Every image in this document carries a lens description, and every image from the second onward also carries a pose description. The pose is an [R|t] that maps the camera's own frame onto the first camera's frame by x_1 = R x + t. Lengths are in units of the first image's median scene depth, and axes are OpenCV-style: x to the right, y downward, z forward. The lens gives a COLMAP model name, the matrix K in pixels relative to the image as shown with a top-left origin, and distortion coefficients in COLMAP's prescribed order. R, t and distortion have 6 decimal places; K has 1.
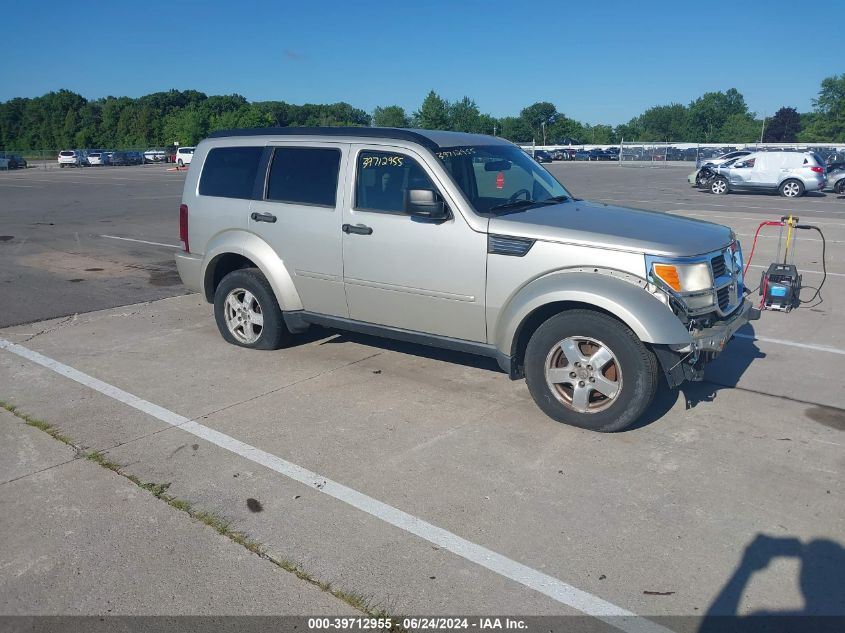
lens RADIAL K [[694.6, 0, 422.8], [0, 694.6, 302.1], [0, 0, 1]] dist [0.006892, 0.003015]
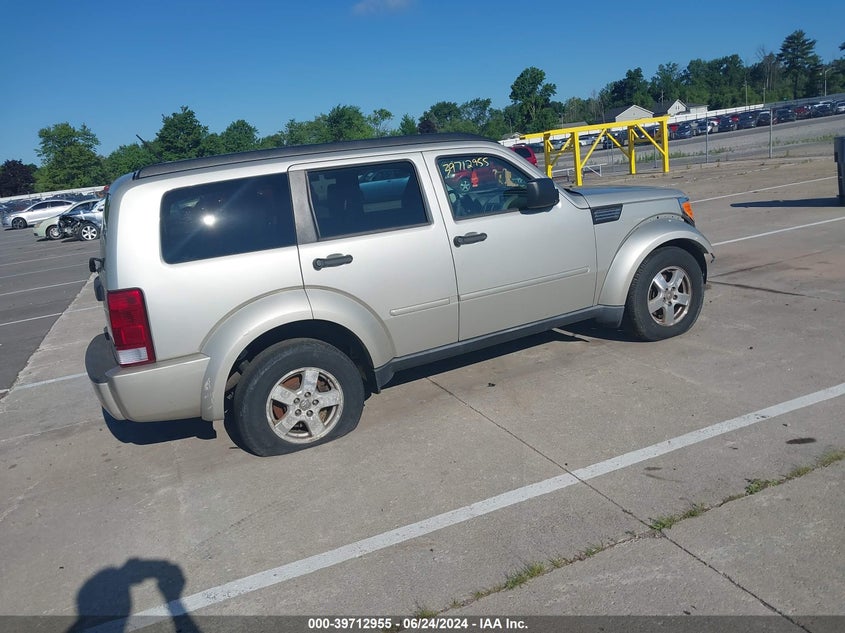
lens RADIAL K [[694.6, 0, 422.8], [0, 694.6, 302.1], [0, 0, 1]] dist [0.006892, 0.003015]
pose [[0.469698, -0.248041, 0.847266, -0.832504], [0.310462, 0.944825, 0.104491, -0.126272], [-0.826436, 0.213964, 0.520790, 0.525173]]
